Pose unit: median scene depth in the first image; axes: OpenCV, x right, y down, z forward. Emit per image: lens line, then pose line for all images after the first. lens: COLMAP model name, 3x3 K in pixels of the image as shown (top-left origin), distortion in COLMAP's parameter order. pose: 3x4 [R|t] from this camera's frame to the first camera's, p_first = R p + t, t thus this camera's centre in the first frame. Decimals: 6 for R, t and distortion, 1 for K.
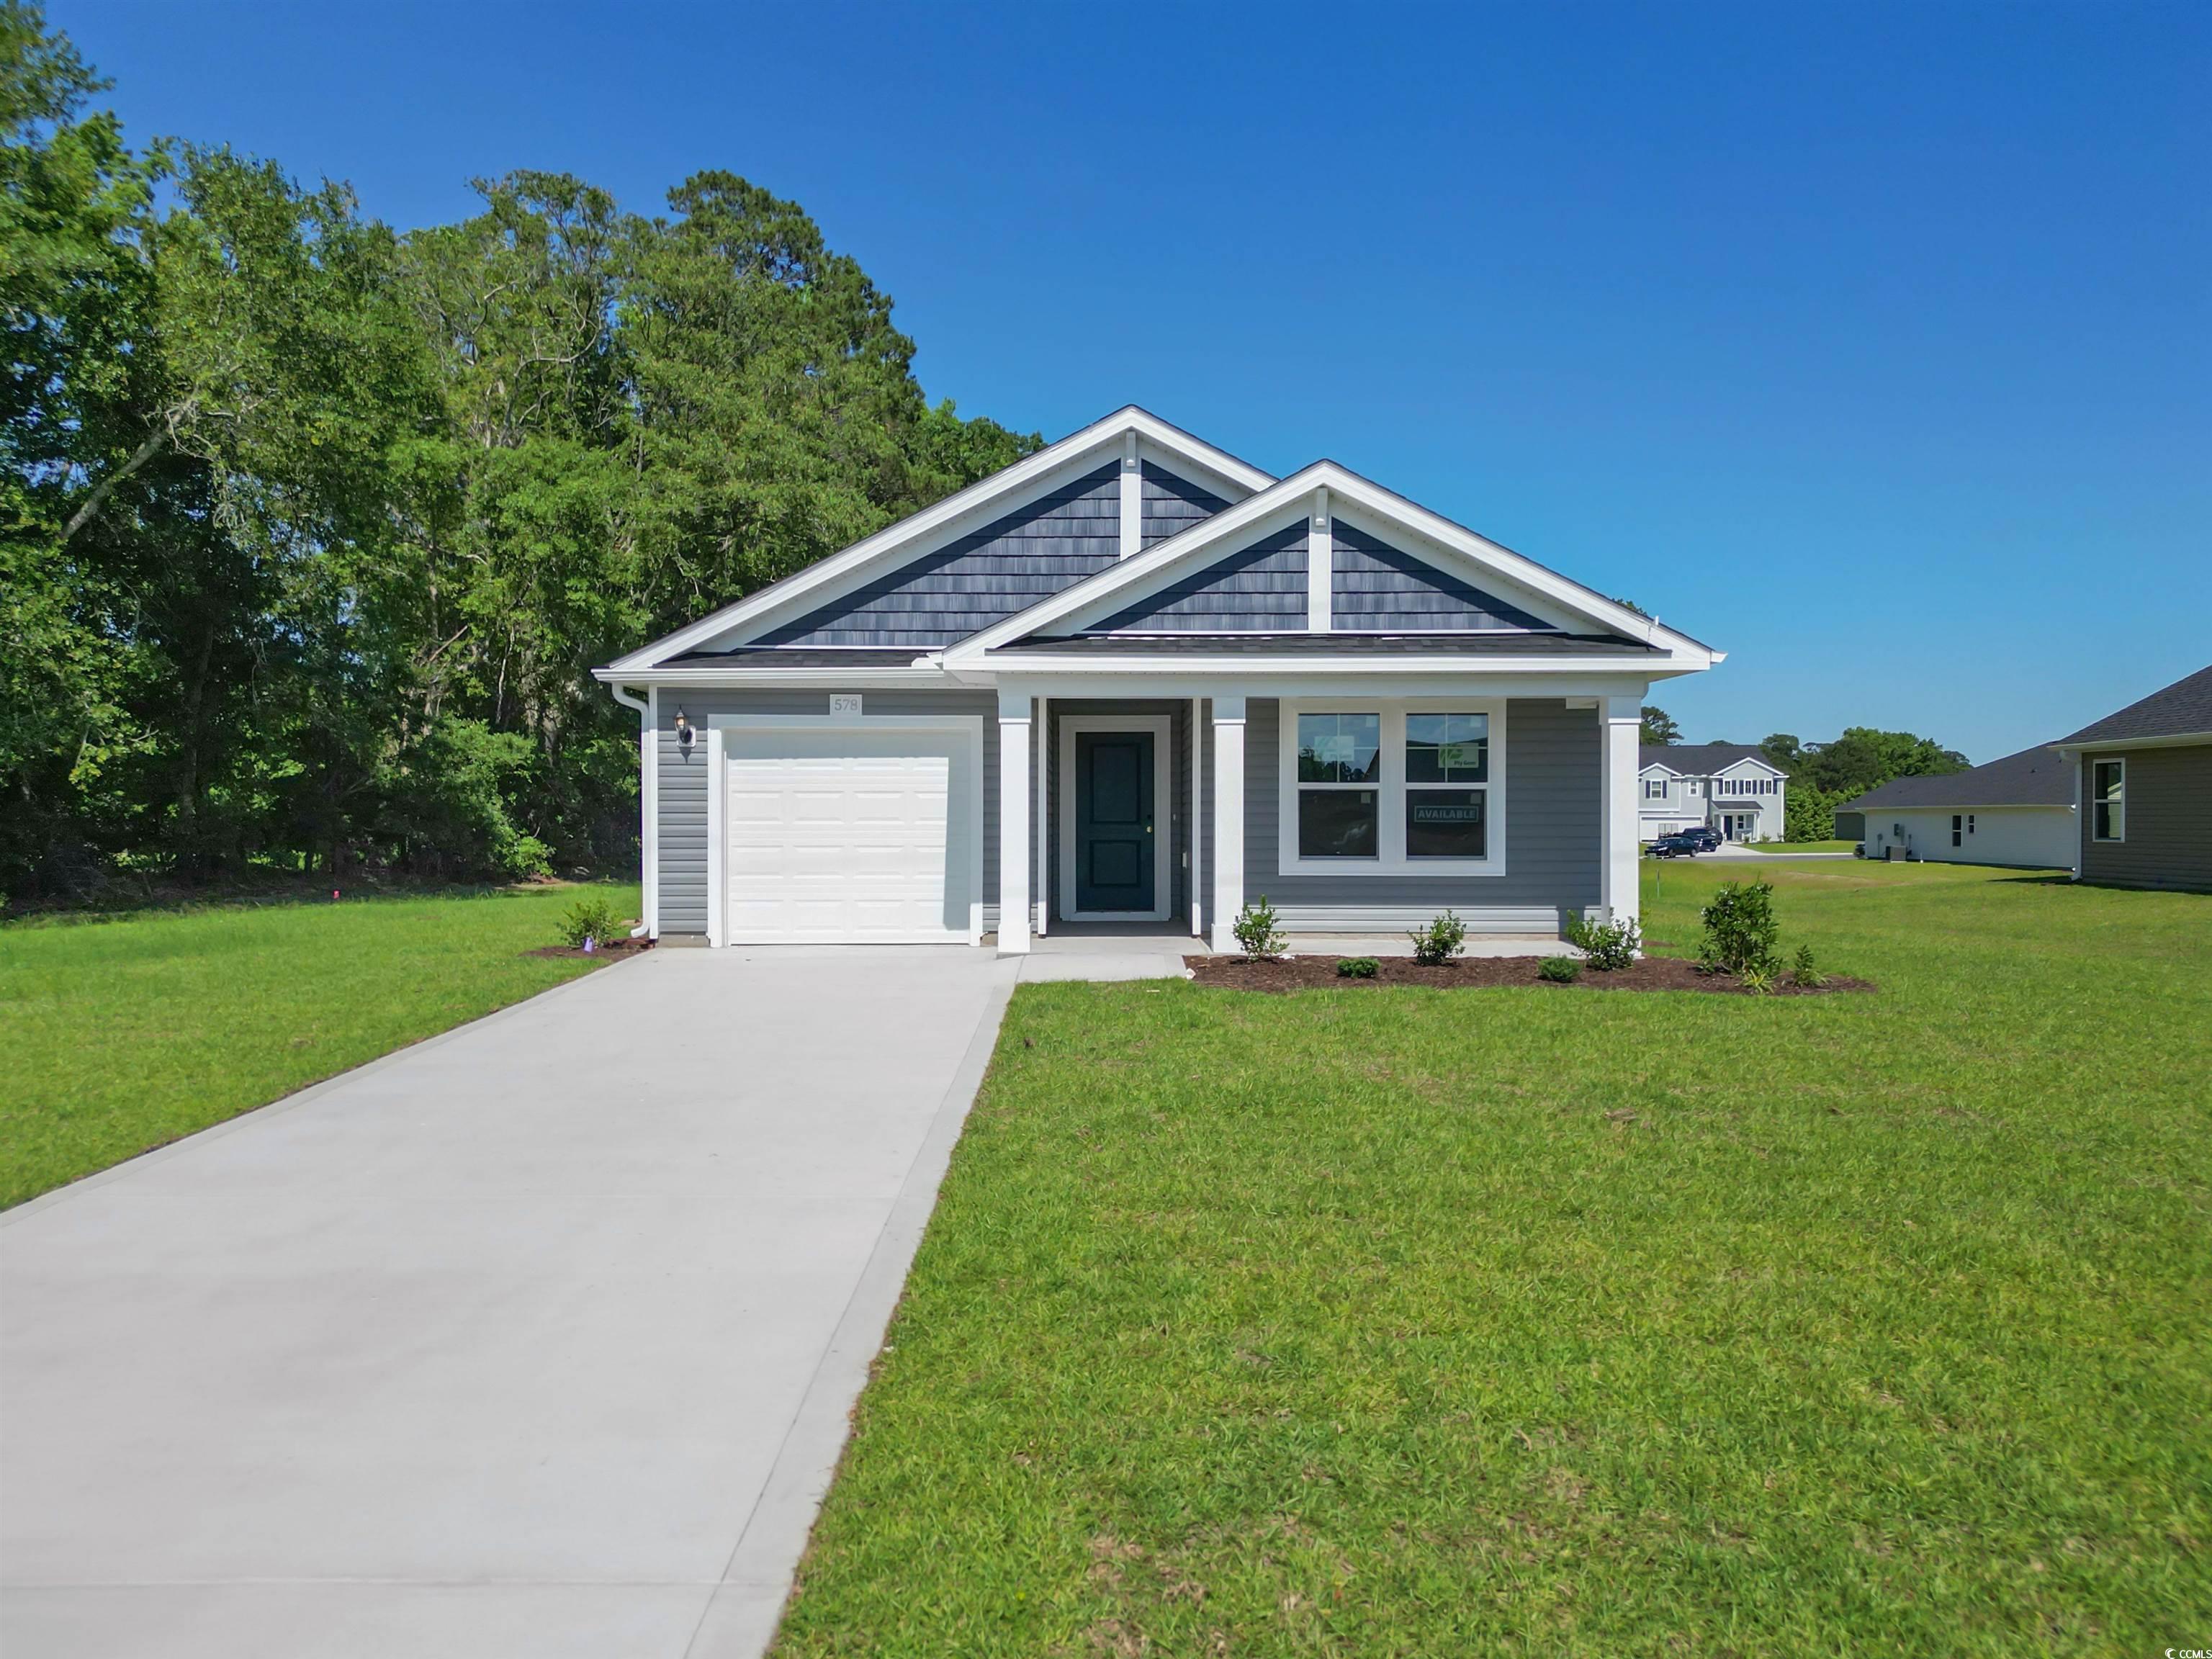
lens RADIAL K [[1557.4, 0, 1097.4], [0, 1557.4, 838.1], [0, 0, 1]] dist [0.073754, -0.062725]
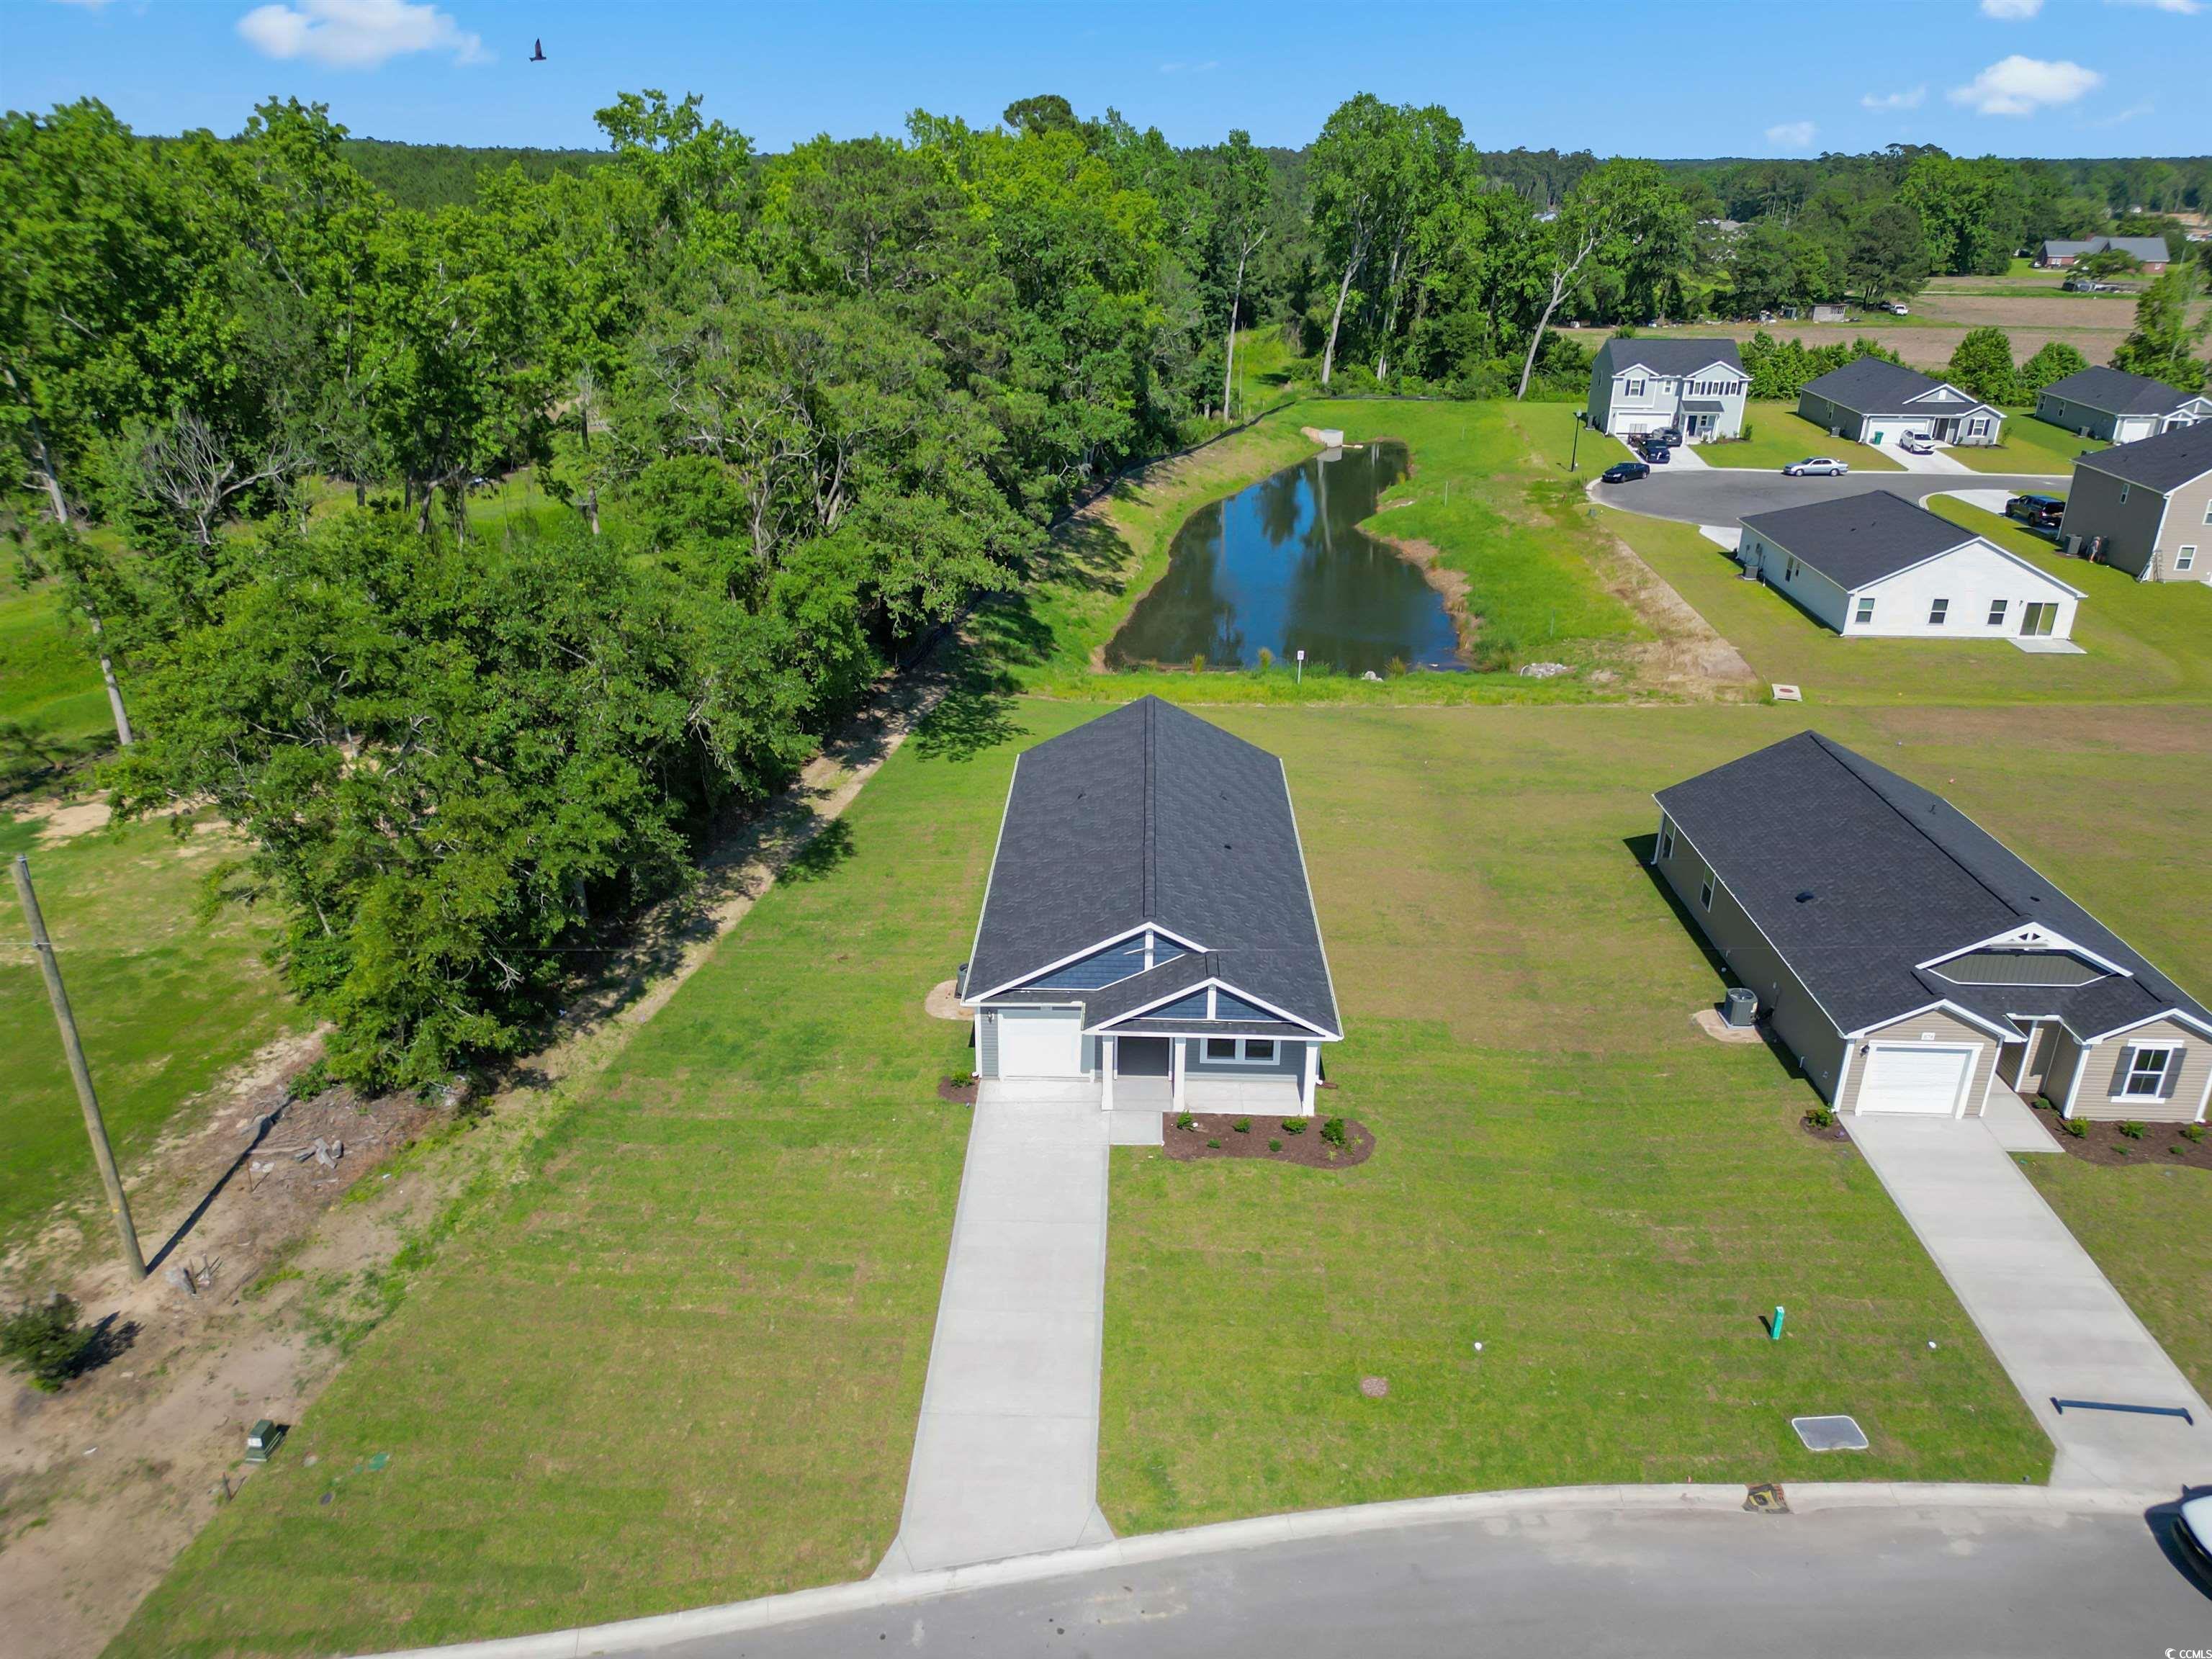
lens RADIAL K [[1528.8, 0, 1091.6], [0, 1528.8, 814.4], [0, 0, 1]] dist [0.058898, -0.065532]
pose [[0.999538, 0.015924, -0.025900, -0.014891], [-0.005116, 0.927813, 0.373011, -1.429478], [0.029970, -0.372706, 0.927466, -1.412845]]
